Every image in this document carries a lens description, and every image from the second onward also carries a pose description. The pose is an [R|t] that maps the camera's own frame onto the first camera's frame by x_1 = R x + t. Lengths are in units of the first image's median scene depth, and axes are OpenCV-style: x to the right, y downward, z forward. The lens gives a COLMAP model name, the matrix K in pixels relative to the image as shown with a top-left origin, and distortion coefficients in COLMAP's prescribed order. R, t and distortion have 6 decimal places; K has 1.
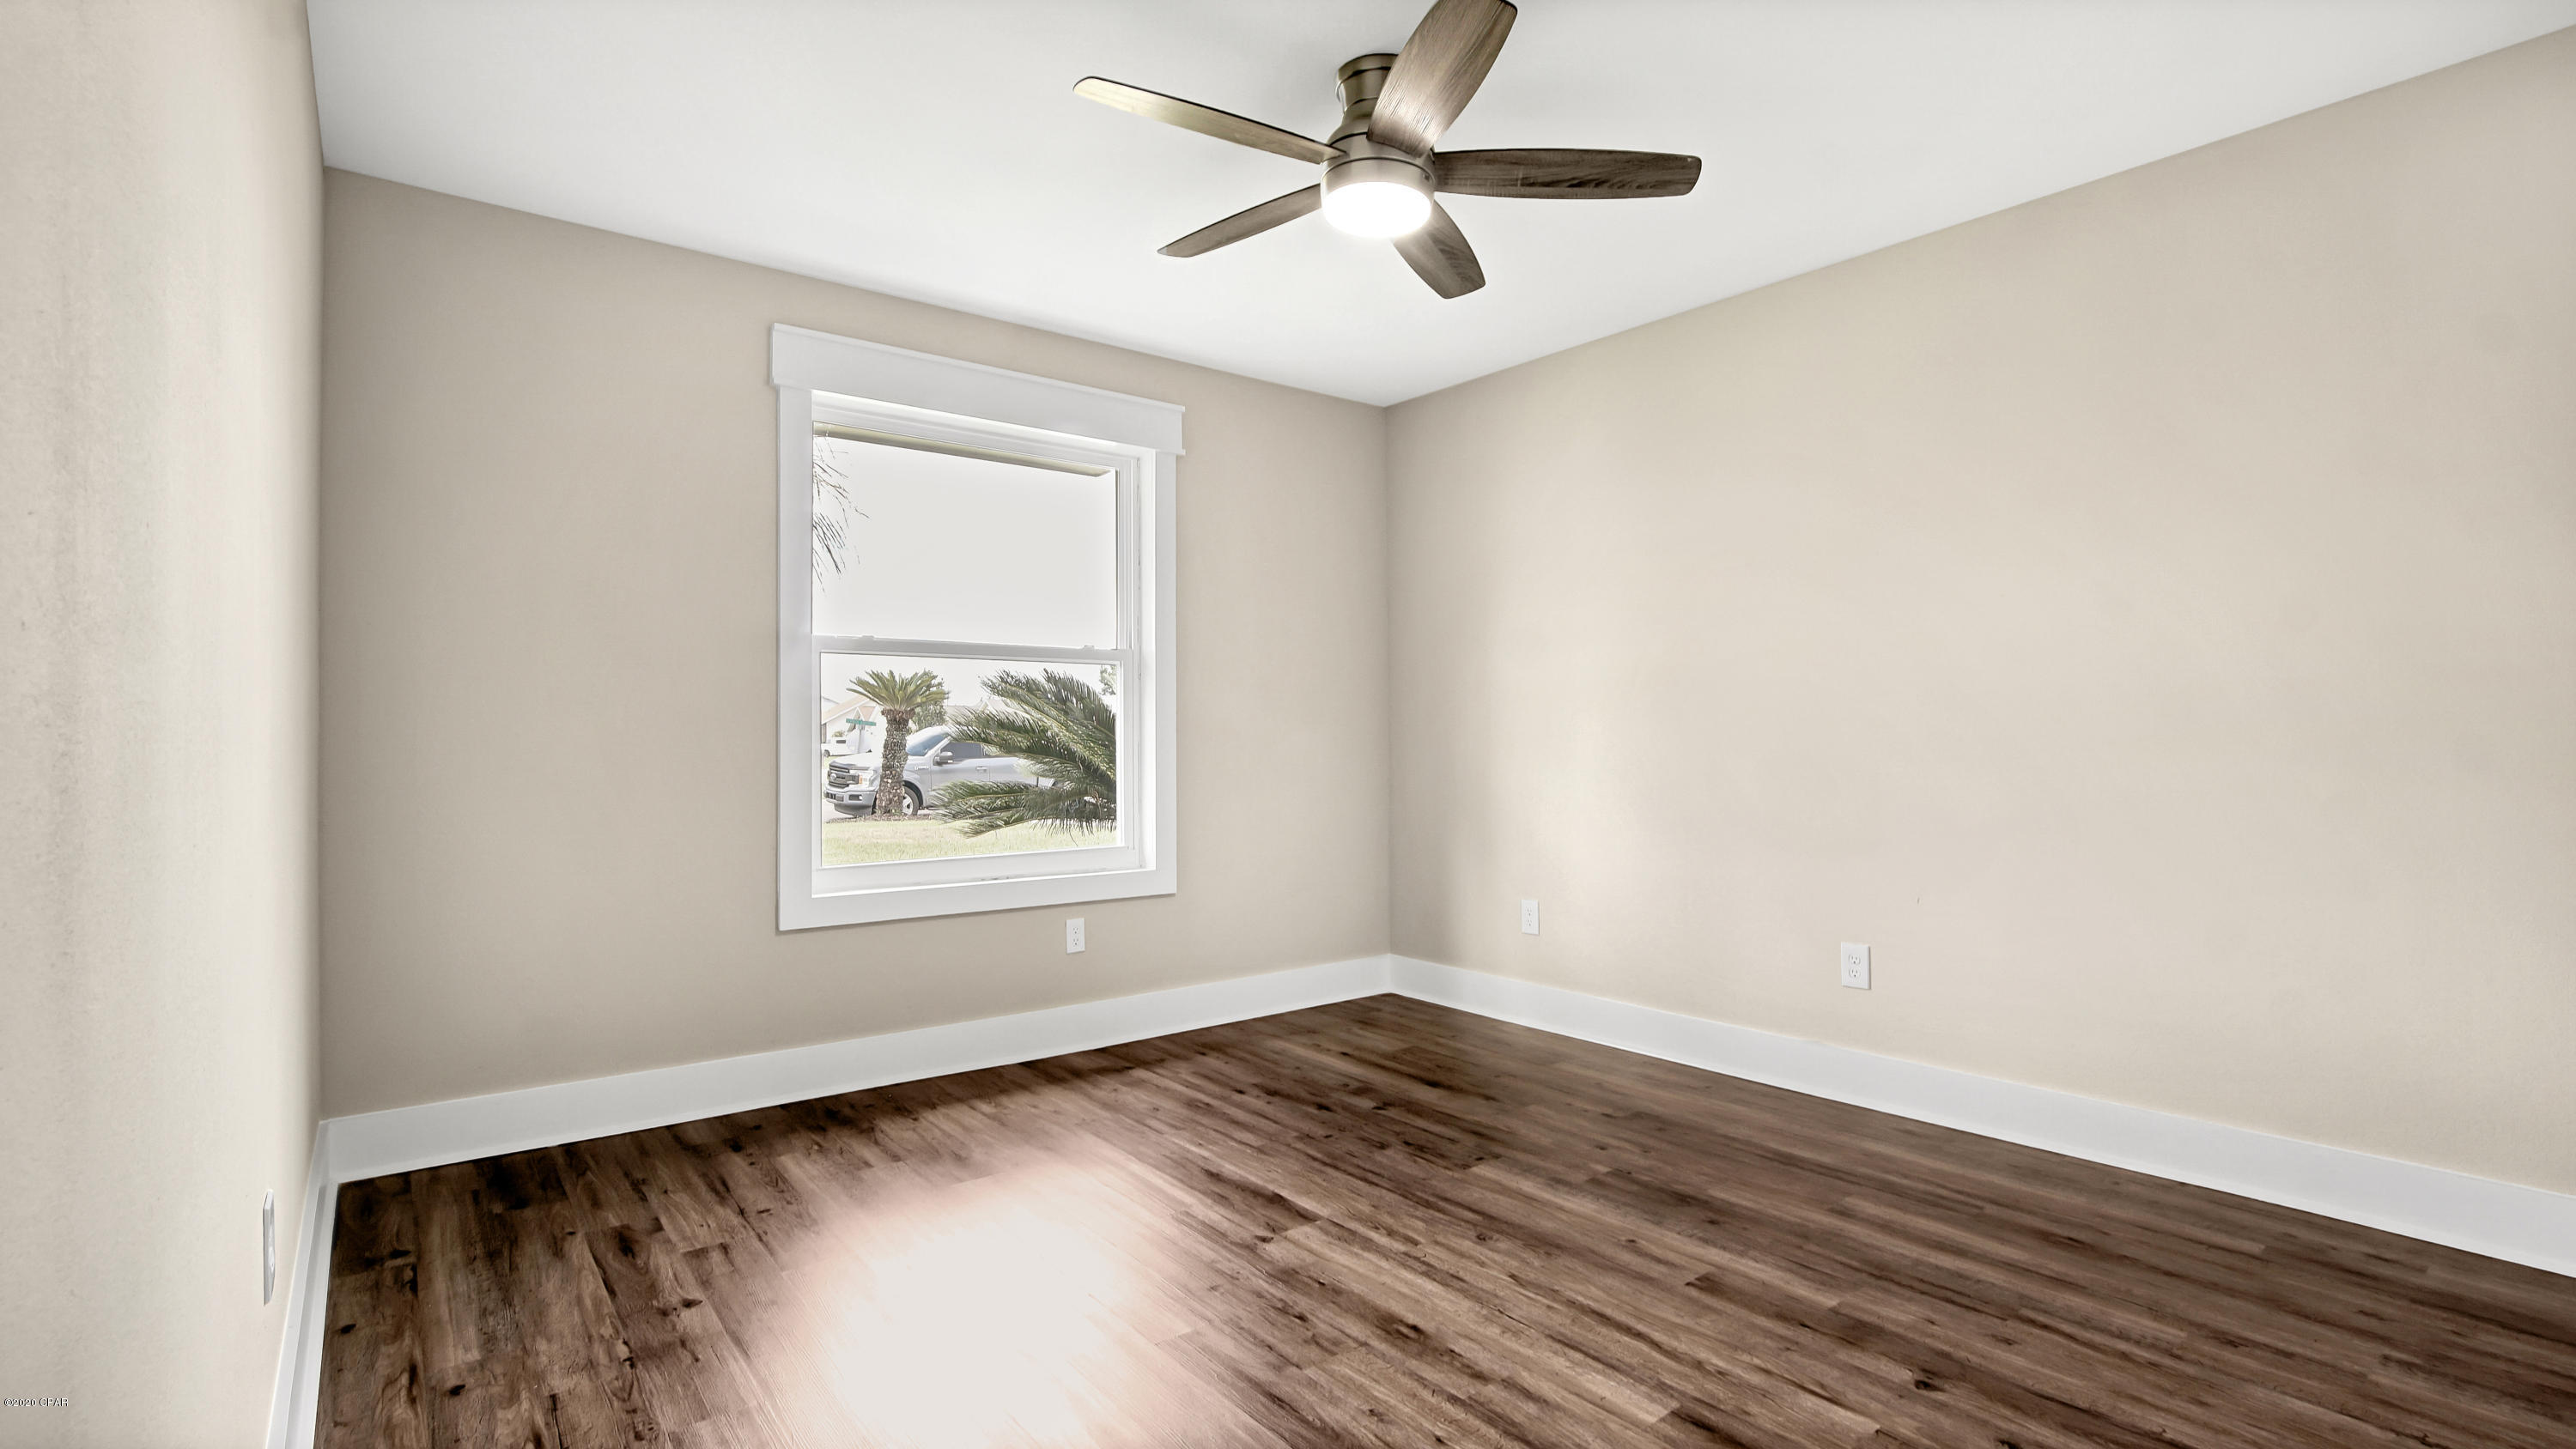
lens RADIAL K [[1158.1, 0, 1280.0], [0, 1158.1, 737.9], [0, 0, 1]] dist [-0.033897, 0.010699]
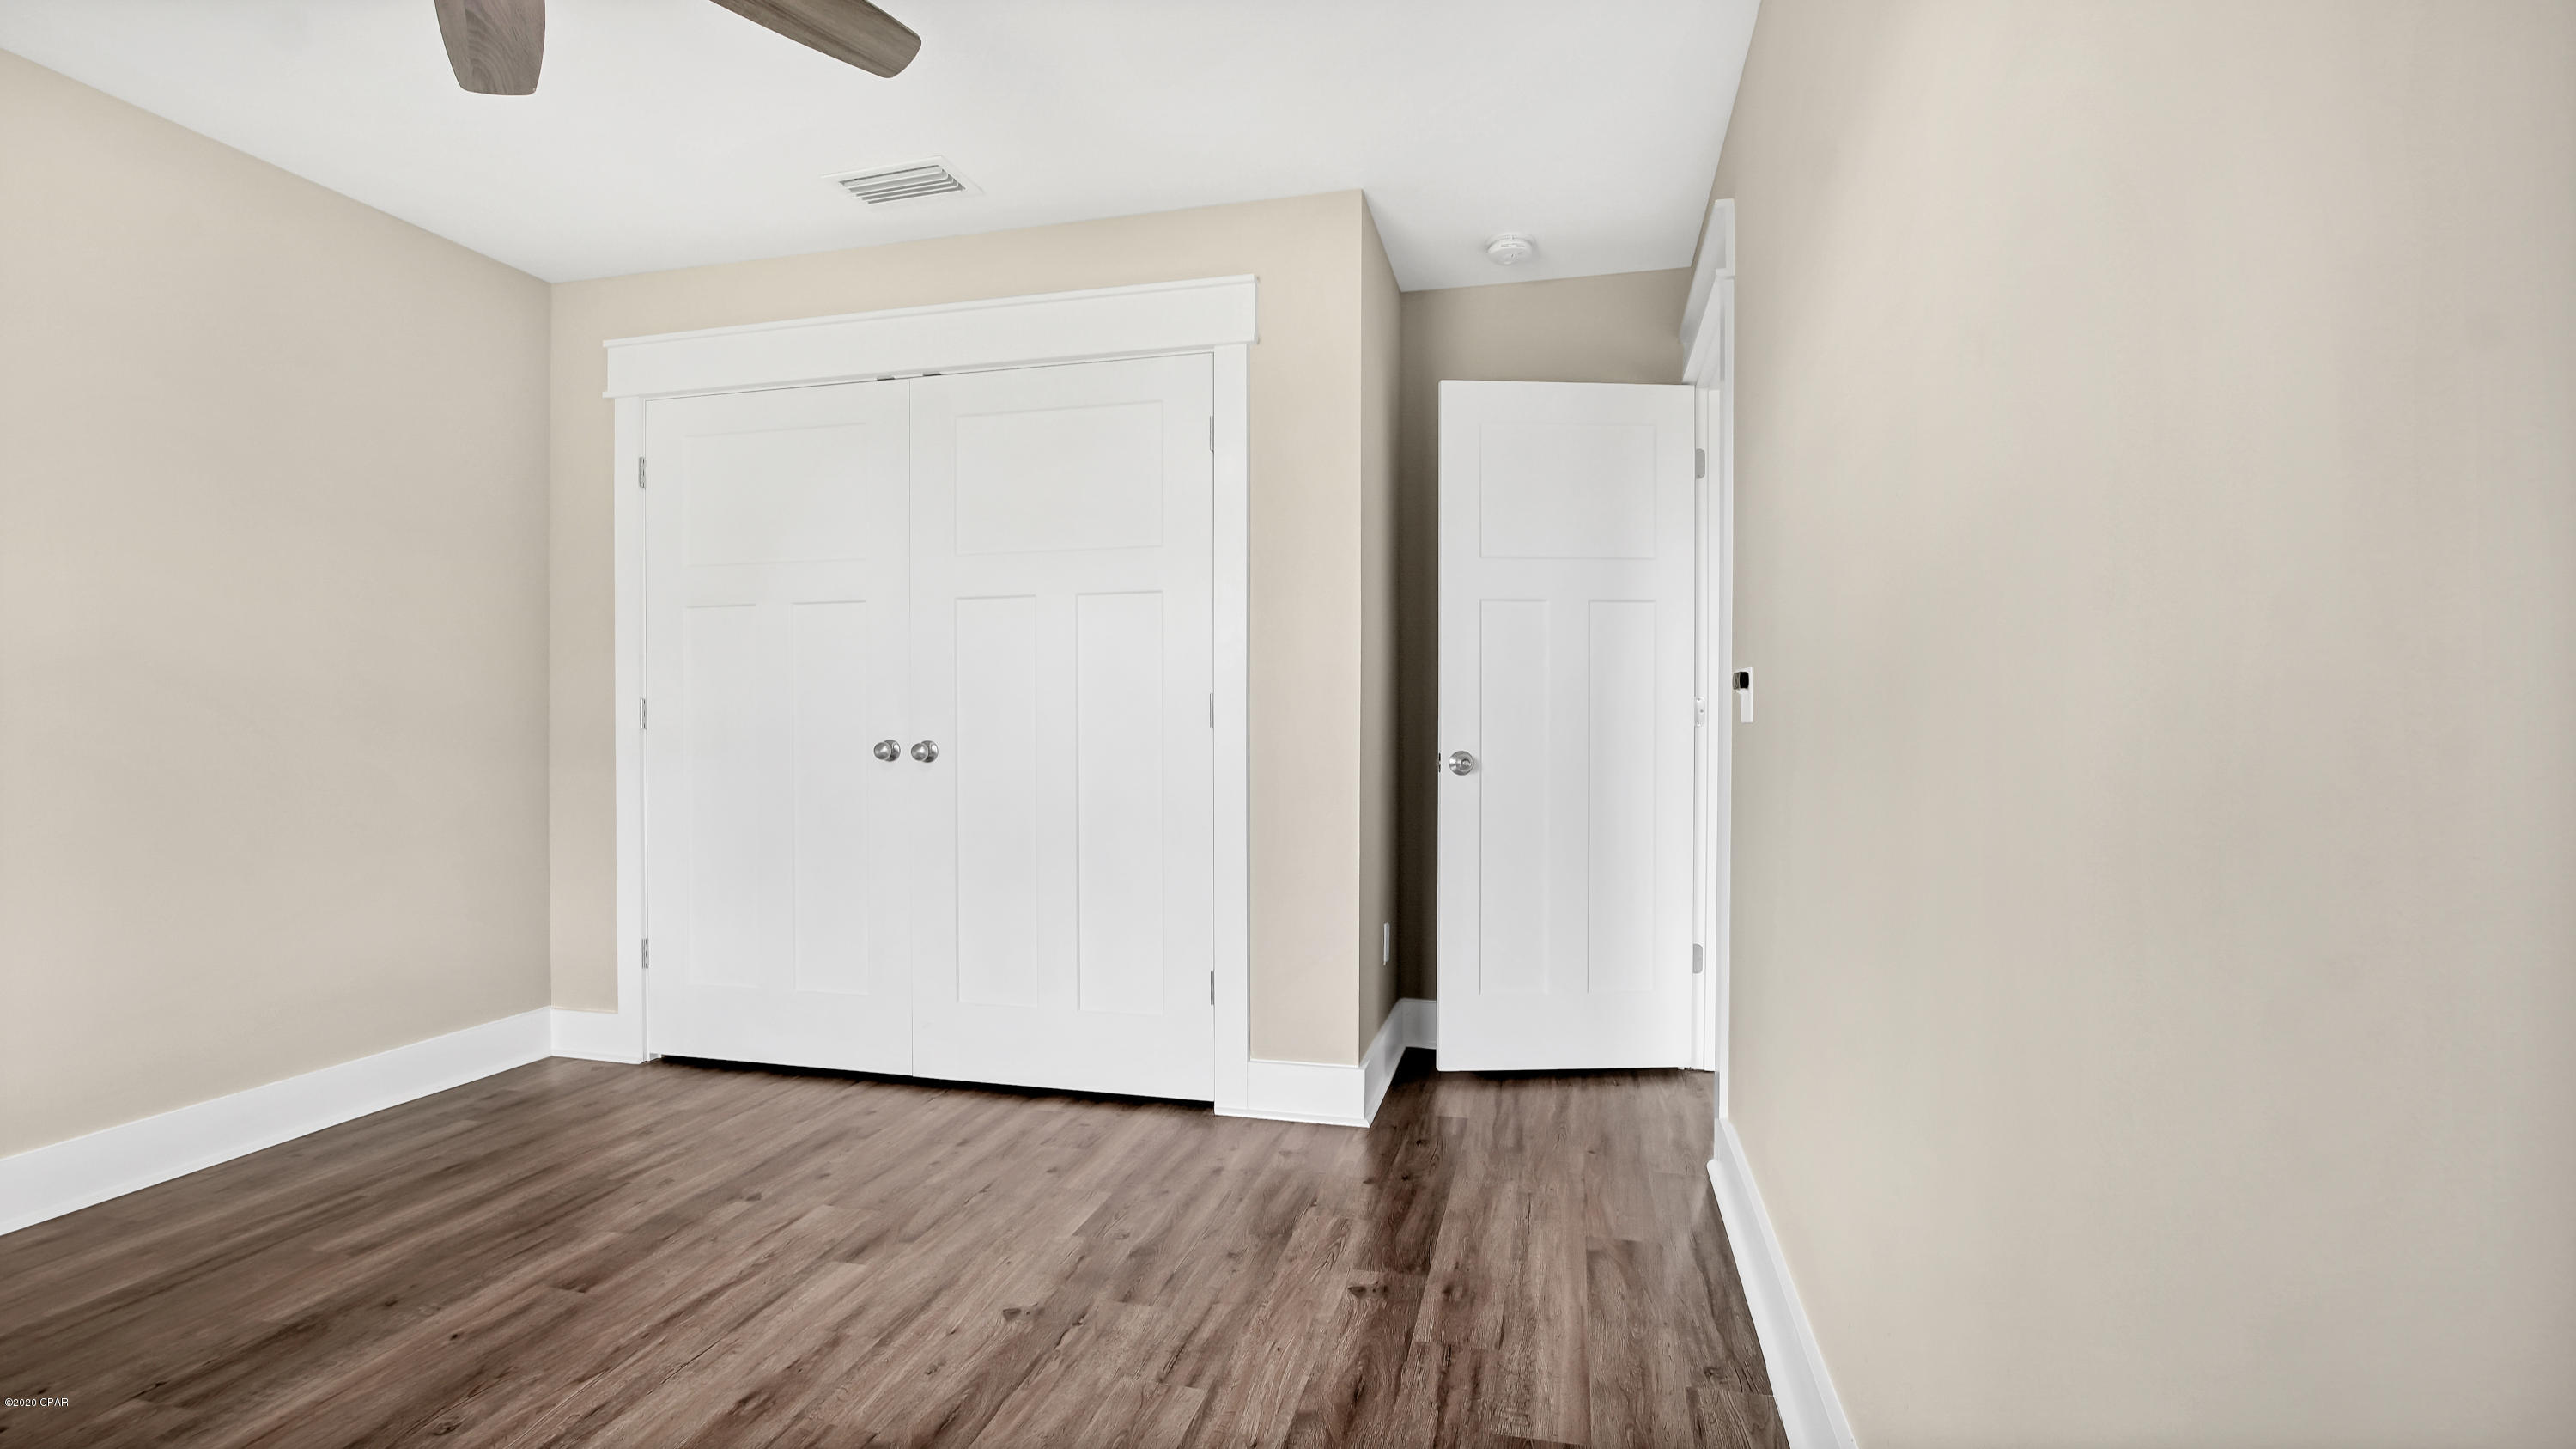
lens RADIAL K [[1173.6, 0, 1288.0], [0, 1173.6, 724.5], [0, 0, 1]] dist [-0.003464, 0.000493]
pose [[-0.615423, 0.001034, 0.788197, -0.758037], [0.001257, 0.999999, -0.000330, 0.007753], [-0.788196, 0.000787, -0.615423, 1.119087]]
